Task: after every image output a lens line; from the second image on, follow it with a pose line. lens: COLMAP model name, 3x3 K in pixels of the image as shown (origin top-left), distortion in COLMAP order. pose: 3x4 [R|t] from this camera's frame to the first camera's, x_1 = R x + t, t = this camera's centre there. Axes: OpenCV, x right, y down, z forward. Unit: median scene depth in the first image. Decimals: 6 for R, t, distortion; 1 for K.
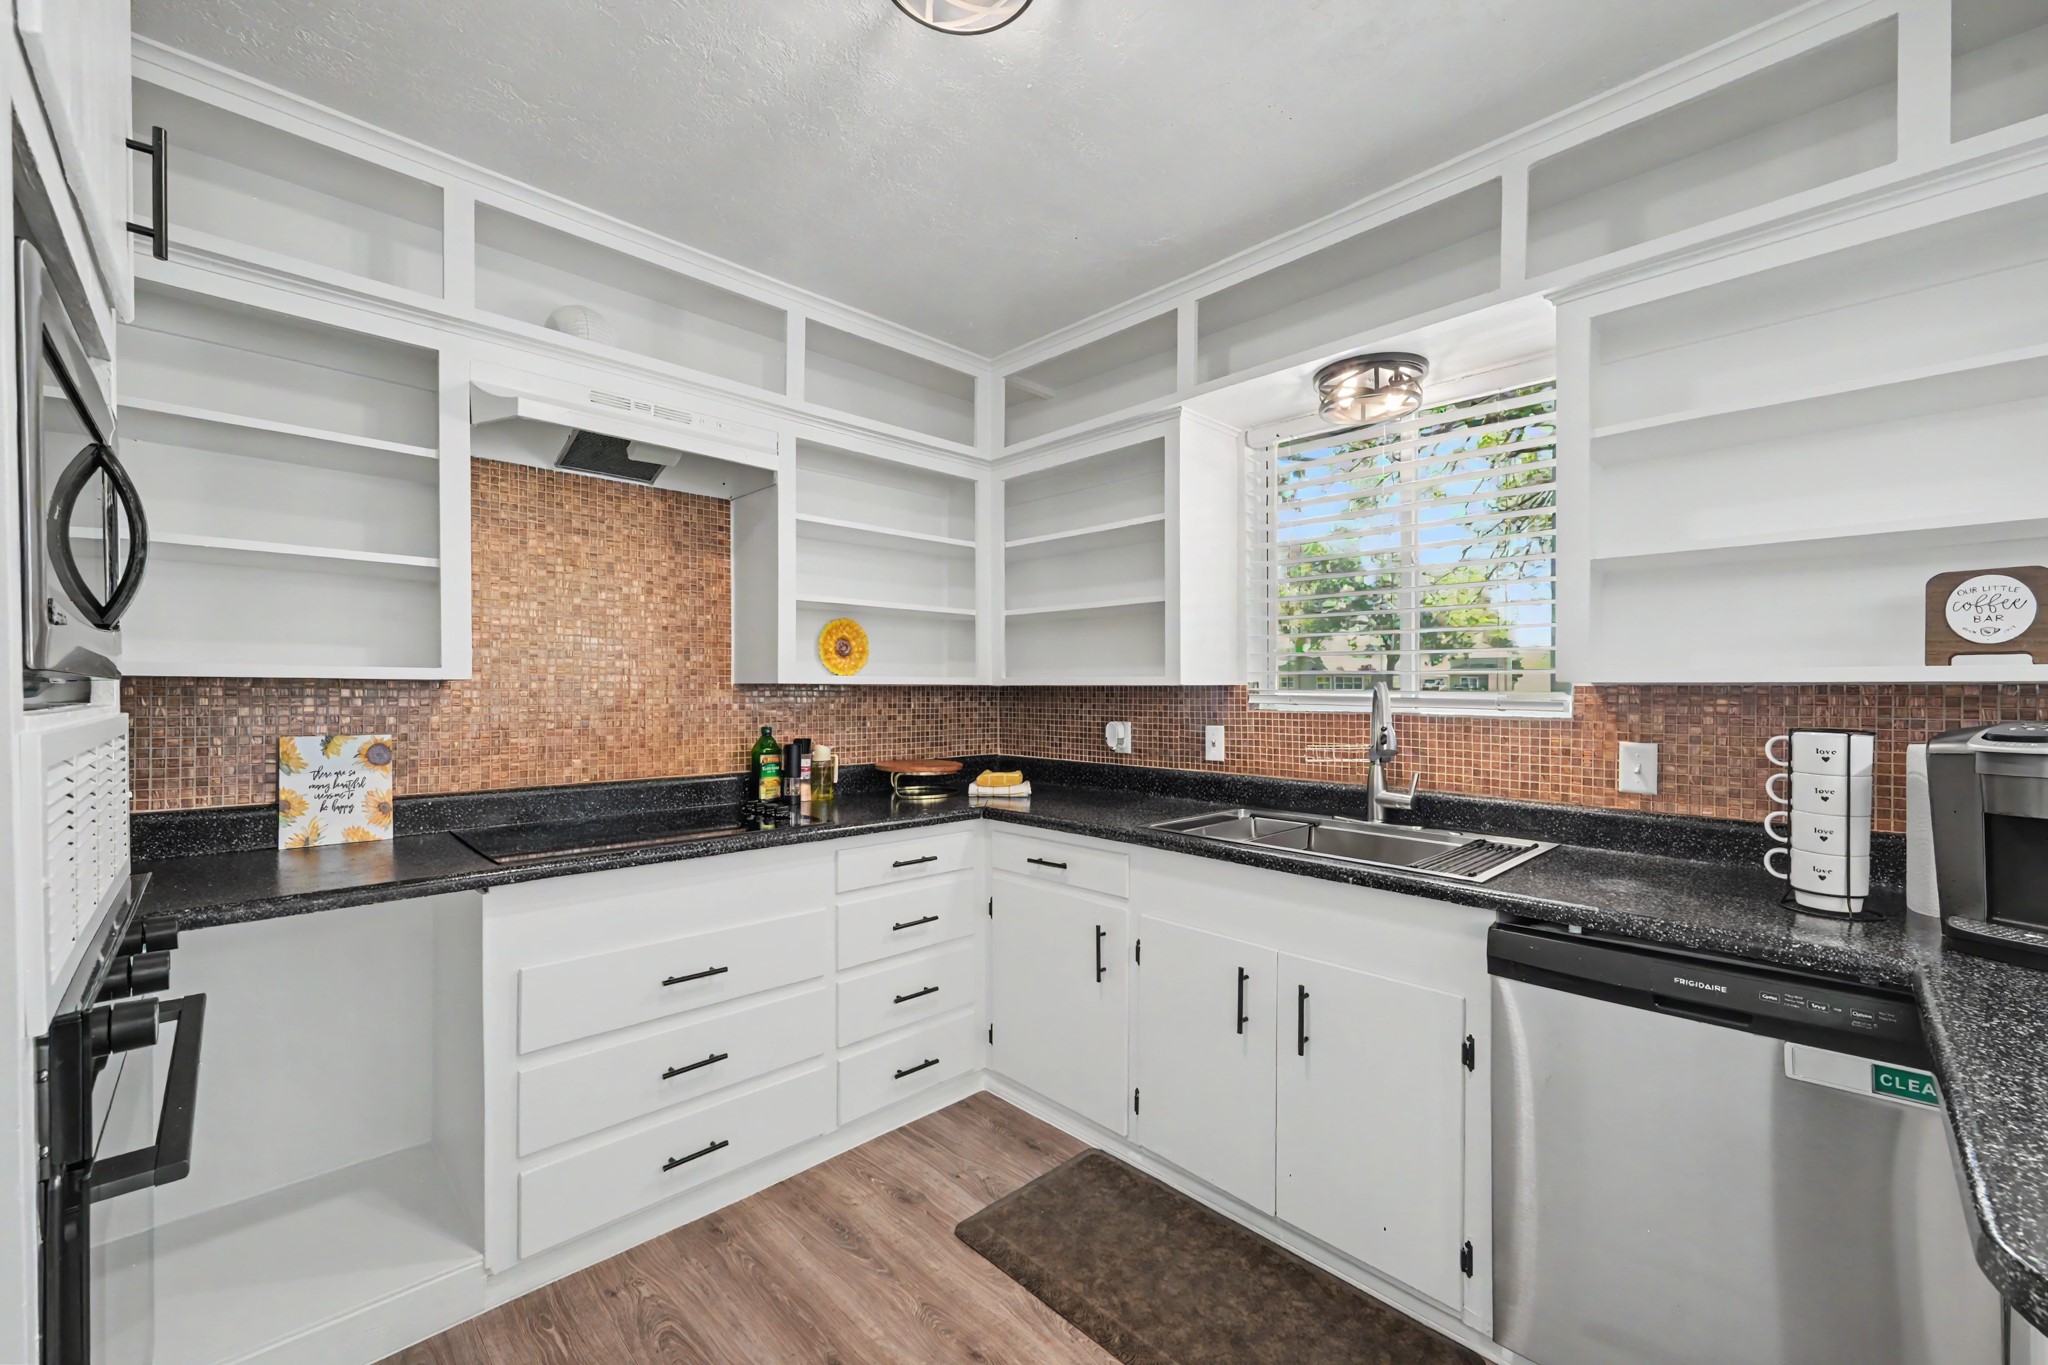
lens RADIAL K [[822.1, 0, 1039.9], [0, 822.1, 682.7], [0, 0, 1]] dist [0.001388, 0.000058]
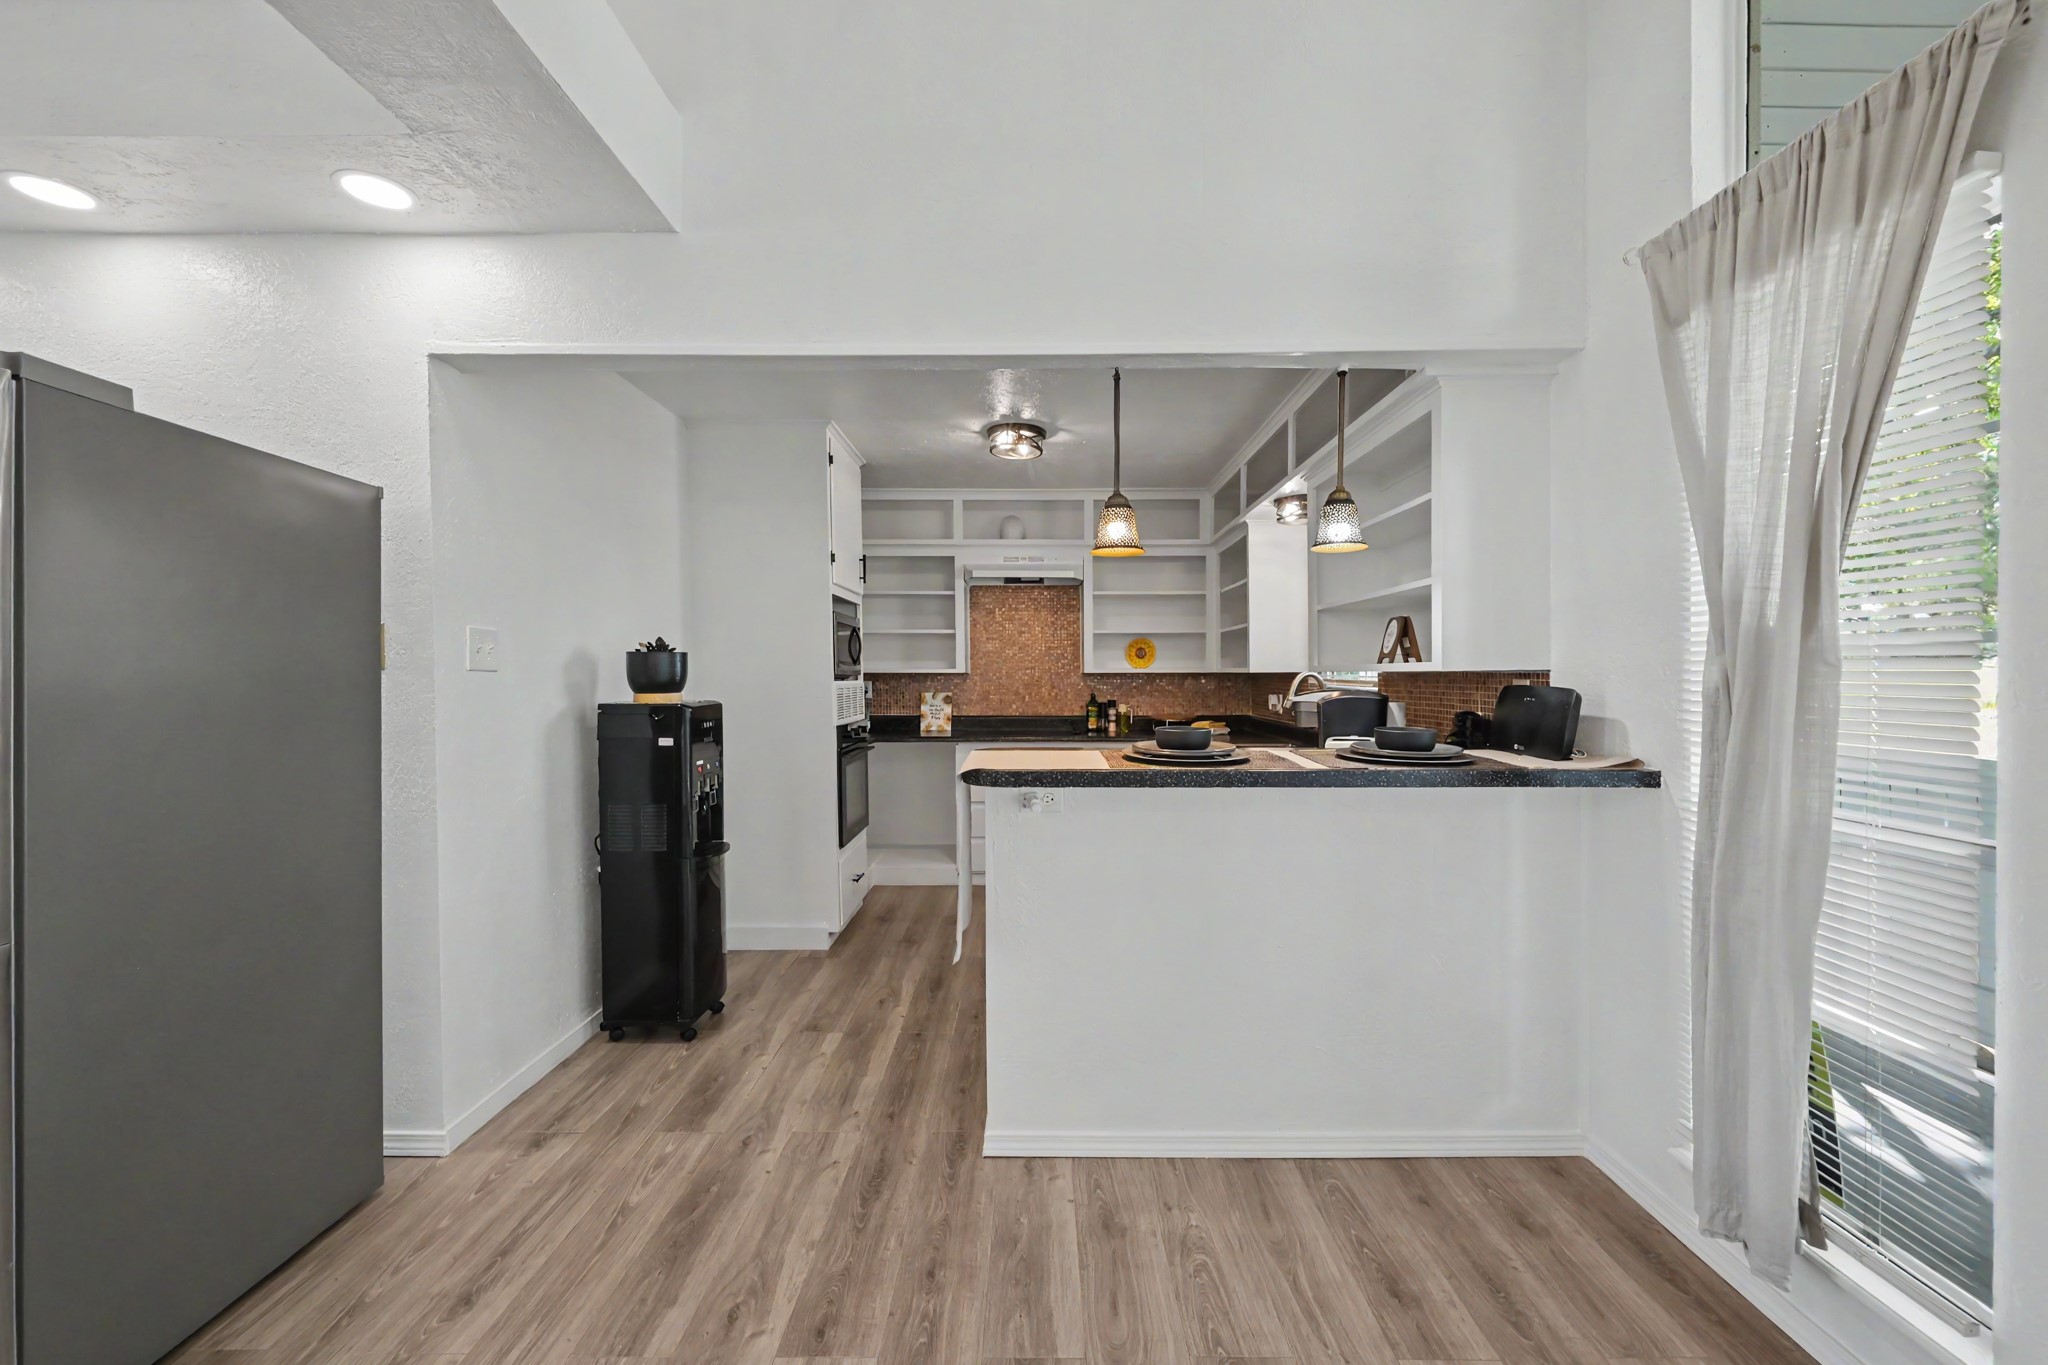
lens RADIAL K [[817.7, 0, 1031.0], [0, 817.7, 688.9], [0, 0, 1]] dist [-0.000912, -0.000008]
pose [[0.707043, 0.008332, -0.707122, 1.100237], [0.011179, 0.999674, 0.022956, -0.007600], [0.707083, -0.024136, 0.706719, -0.610231]]
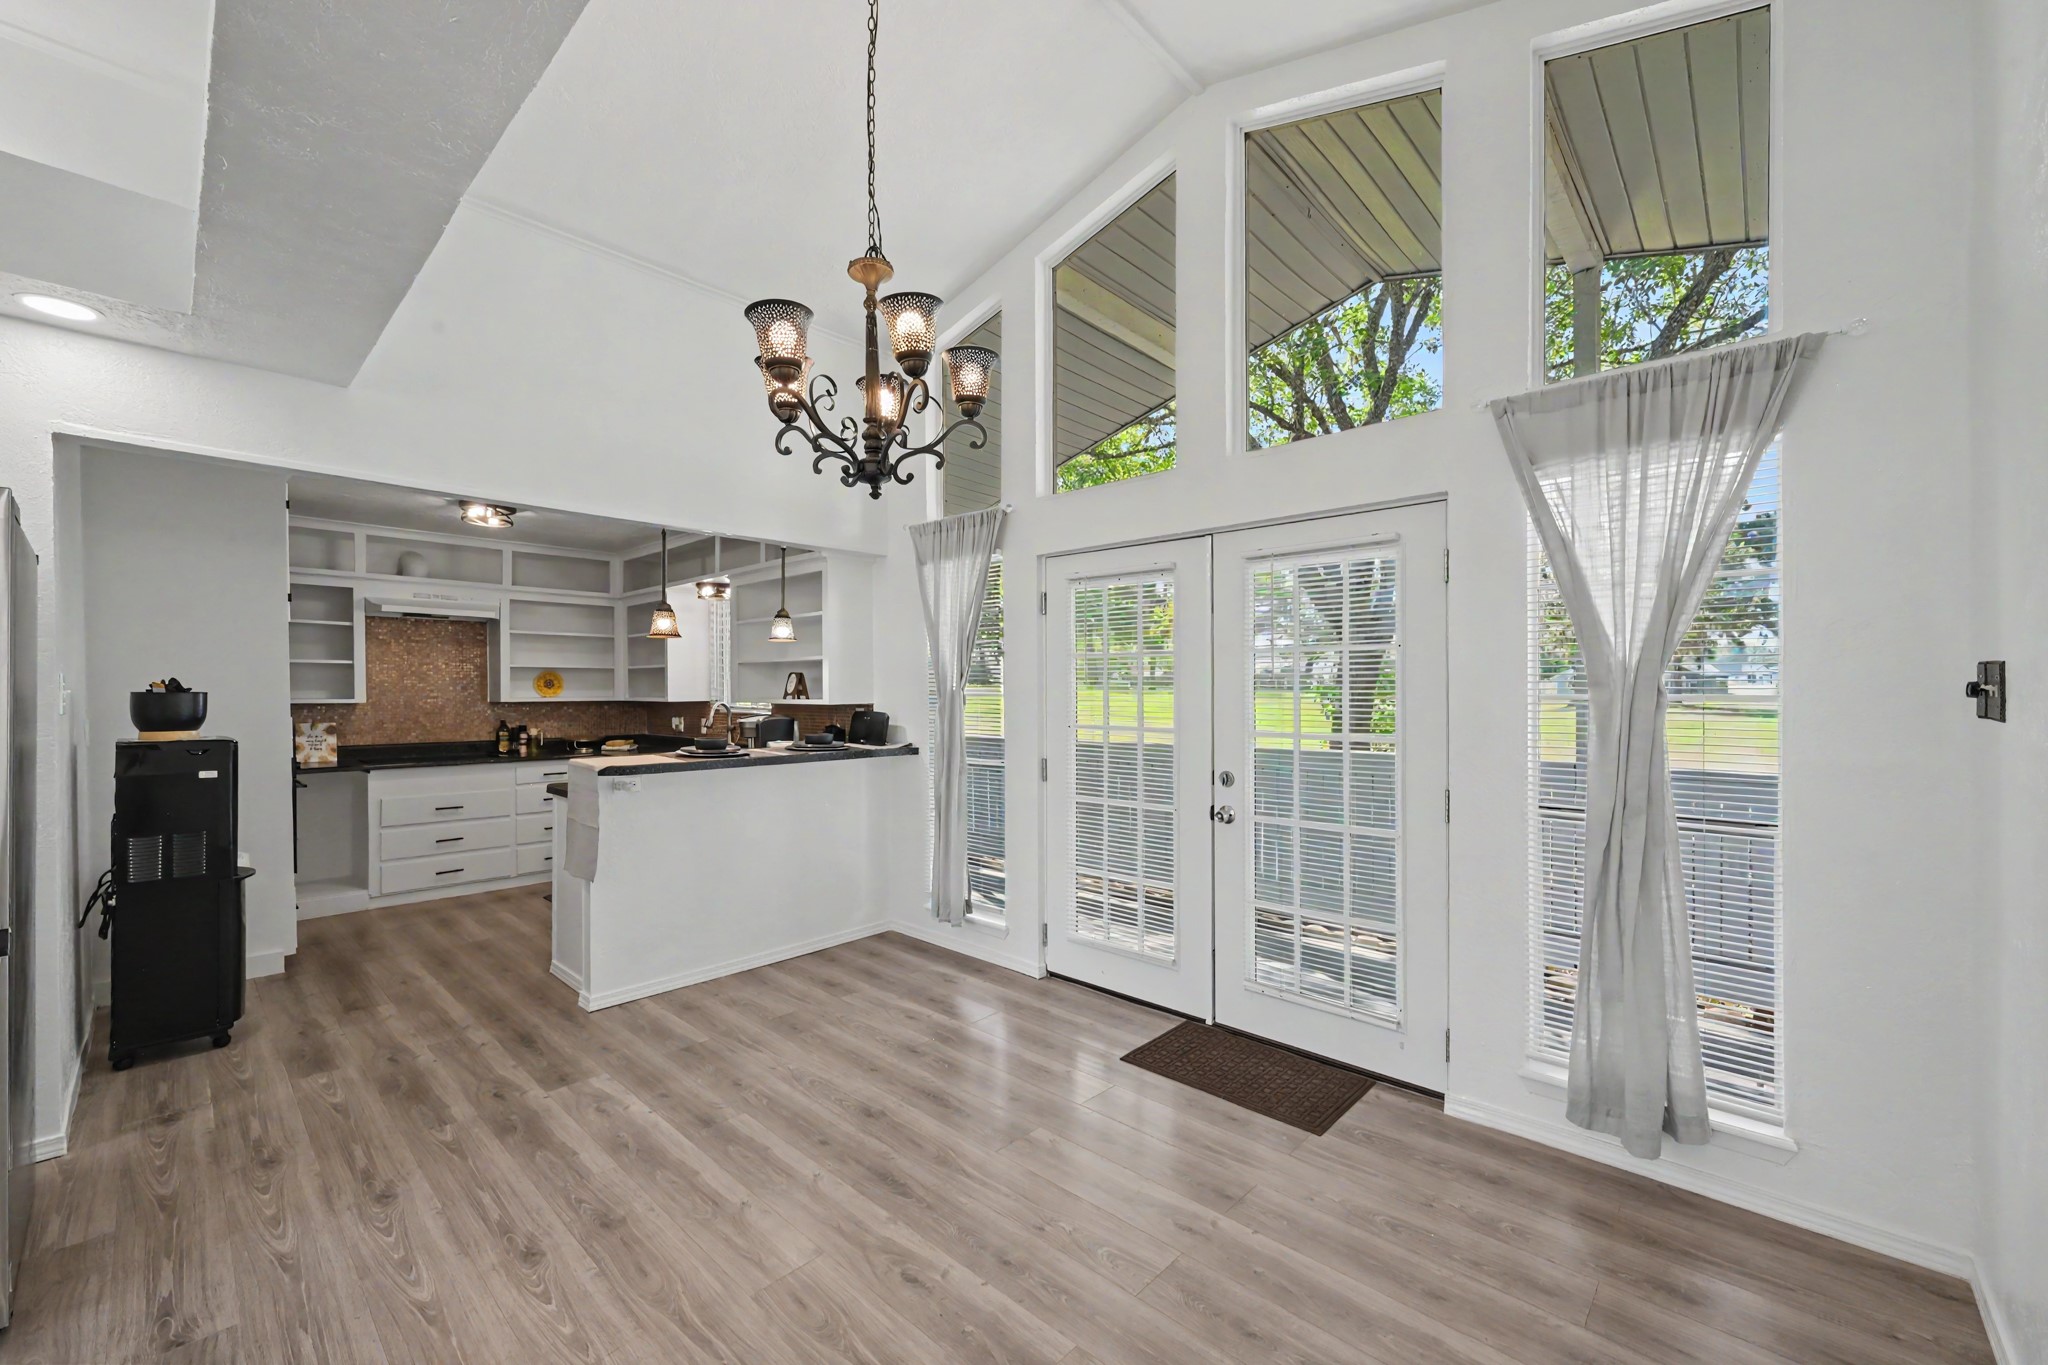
lens RADIAL K [[809.1, 0, 1029.4], [0, 809.1, 683.2], [0, 0, 1]] dist [-0.002058, -0.000040]
pose [[0.999100, -0.004268, 0.042191, 1.146409], [0.004262, 0.999991, 0.000228, -0.048165], [-0.042192, -0.000048, 0.999110, -1.455926]]
